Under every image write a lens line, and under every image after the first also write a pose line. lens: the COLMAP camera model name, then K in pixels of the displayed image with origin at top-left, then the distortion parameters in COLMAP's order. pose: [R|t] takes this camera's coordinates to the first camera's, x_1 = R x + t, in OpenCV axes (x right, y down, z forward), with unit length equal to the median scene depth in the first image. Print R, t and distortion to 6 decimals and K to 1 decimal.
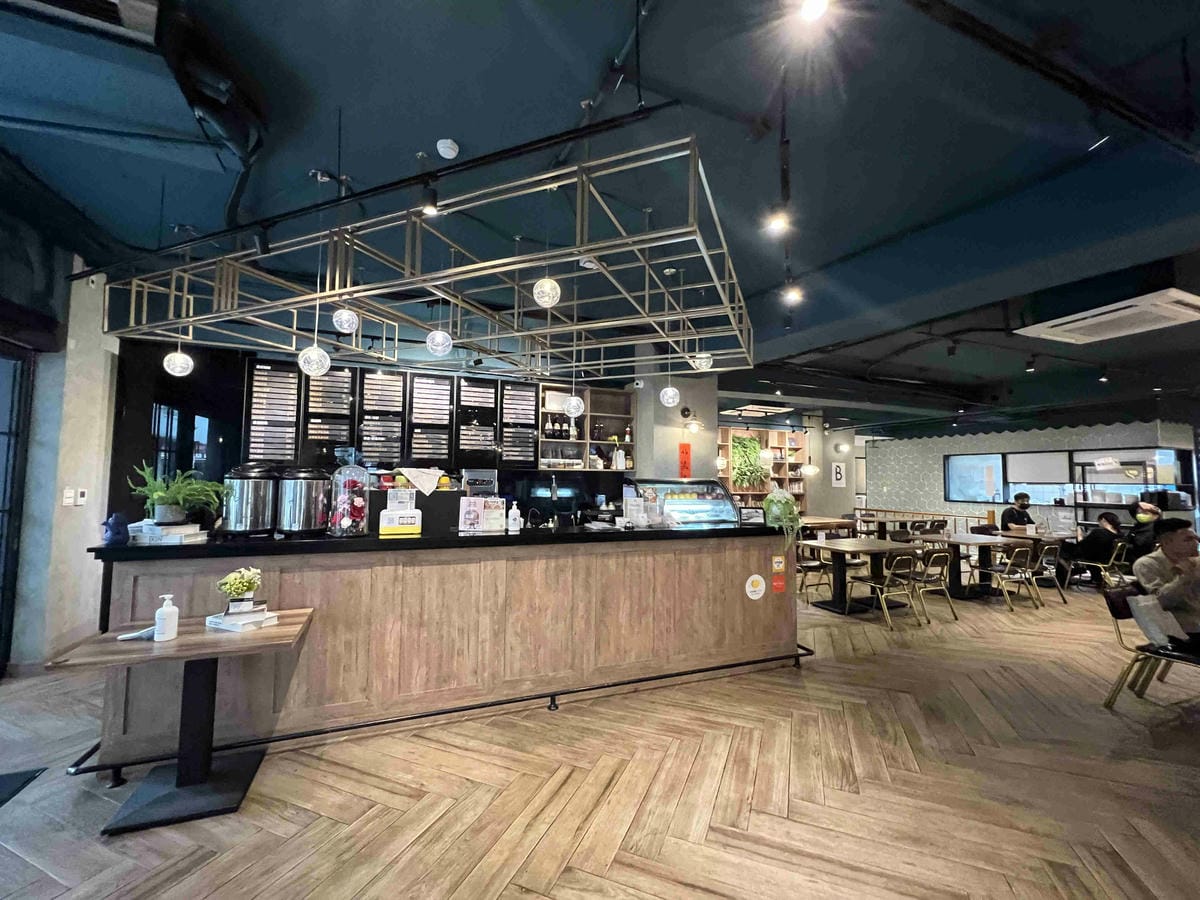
lens RADIAL K [[508.5, 0, 600.0], [0, 508.5, 450.0], [0, 0, 1]] dist [-0.001261, -0.000294]
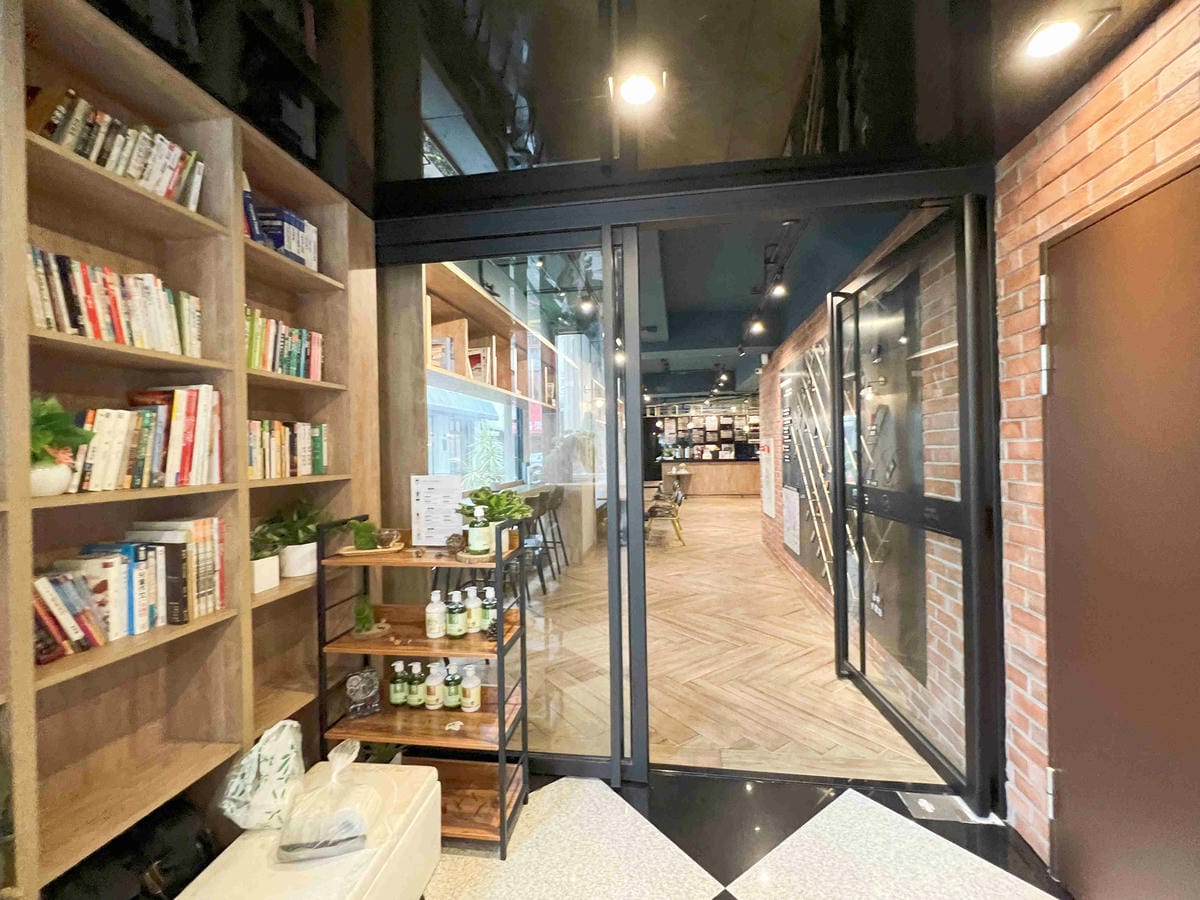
lens RADIAL K [[508.5, 0, 600.0], [0, 508.5, 450.0], [0, 0, 1]] dist [-0.001261, -0.000294]
pose [[0.859992, -0.025998, -0.509644, 0.671314], [0.057151, 0.997325, 0.045563, -0.110753], [0.507096, -0.068310, 0.859178, -2.060523]]
